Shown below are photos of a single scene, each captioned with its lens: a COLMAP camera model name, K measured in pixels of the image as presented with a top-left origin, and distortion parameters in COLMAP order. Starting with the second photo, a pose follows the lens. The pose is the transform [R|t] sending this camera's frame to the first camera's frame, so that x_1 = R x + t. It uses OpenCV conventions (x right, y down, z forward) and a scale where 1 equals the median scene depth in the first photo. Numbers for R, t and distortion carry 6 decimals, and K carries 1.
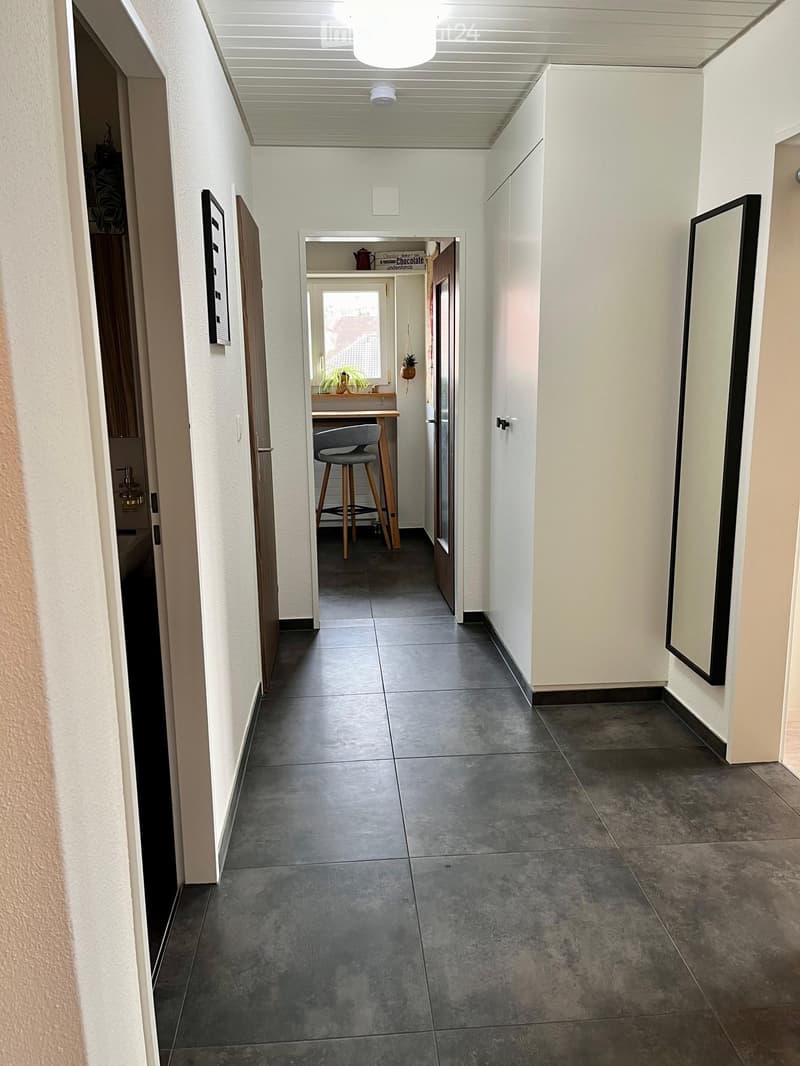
lens RADIAL K [[816.8, 0, 400.0], [0, 816.8, 533.0], [0, 0, 1]] dist [0.090956, -0.105930]
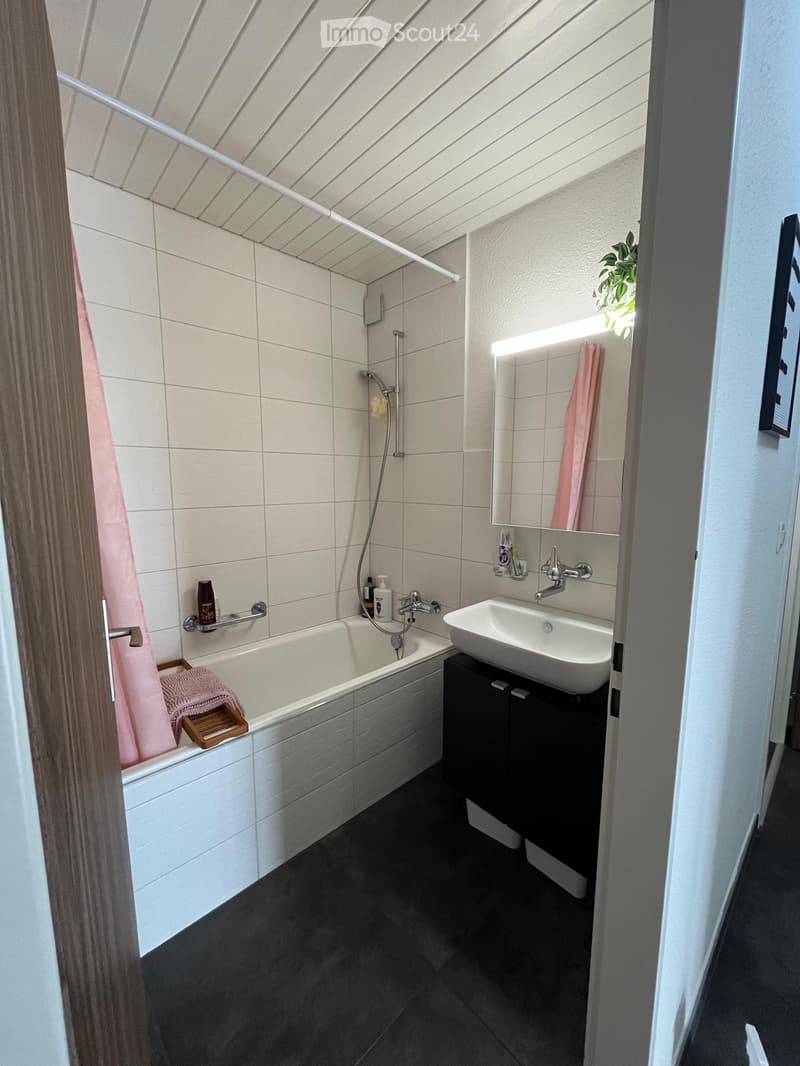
lens RADIAL K [[438.7, 0, 400.0], [0, 438.7, 533.0], [0, 0, 1]] dist [-0.000537, 0.000063]
pose [[0.629853, 0.113443, -0.768385, -0.120486], [-0.162859, 0.986574, 0.012159, -0.093060], [0.759448, 0.117480, 0.639872, 0.514856]]
